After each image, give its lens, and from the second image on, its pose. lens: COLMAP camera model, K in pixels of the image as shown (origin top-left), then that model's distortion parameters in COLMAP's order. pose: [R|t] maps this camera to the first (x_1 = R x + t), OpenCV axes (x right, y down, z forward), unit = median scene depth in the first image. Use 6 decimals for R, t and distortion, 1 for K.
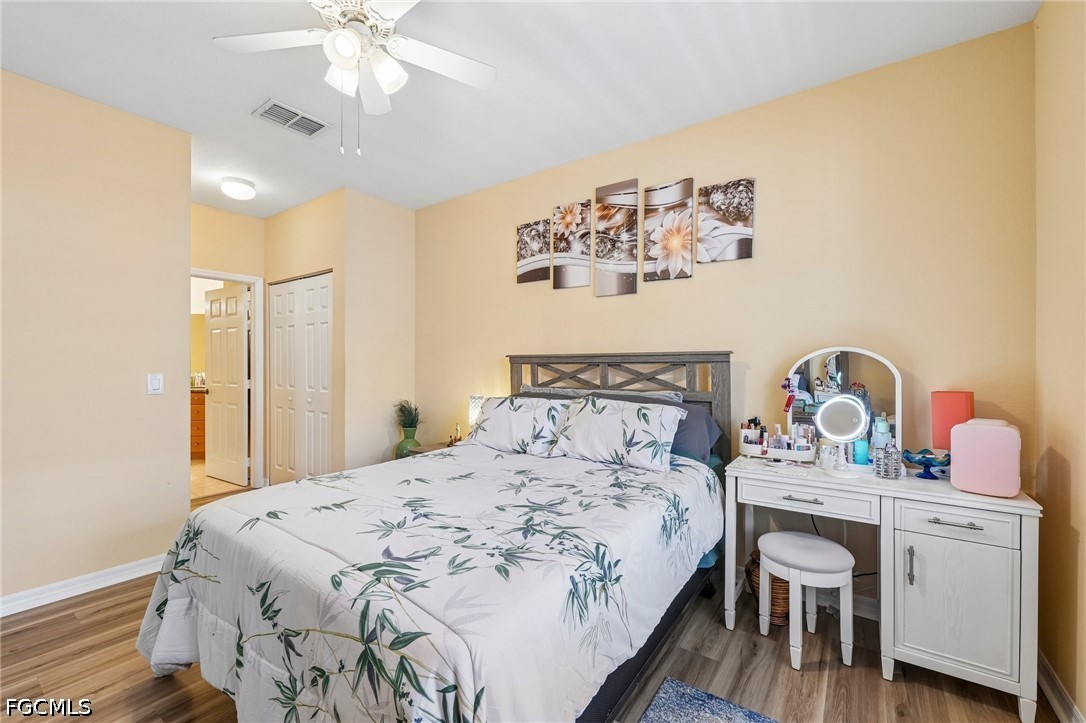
lens RADIAL K [[444.7, 0, 543.9], [0, 444.7, 359.6], [0, 0, 1]] dist [0.000293, 0.000183]
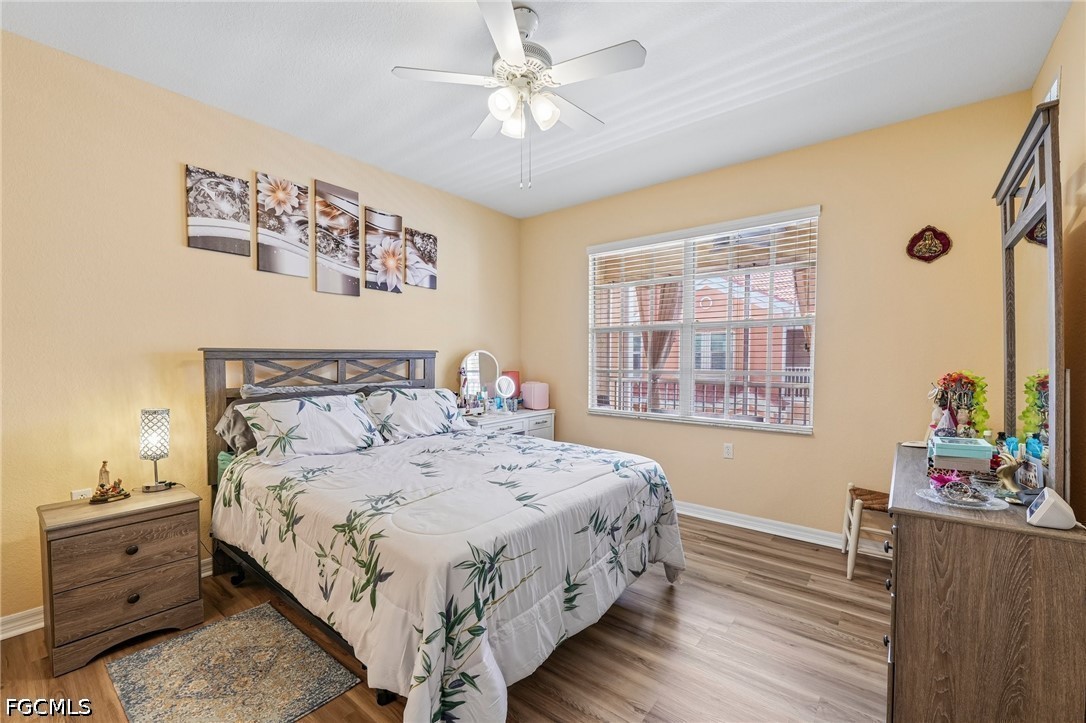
lens RADIAL K [[444.7, 0, 539.5], [0, 444.7, 369.6], [0, 0, 1]] dist [0.000293, 0.000183]
pose [[0.063722, -0.022035, 0.997724, -0.878585], [-0.005583, 0.999733, 0.022436, 0.006919], [-0.997952, -0.007000, 0.063582, 0.470063]]
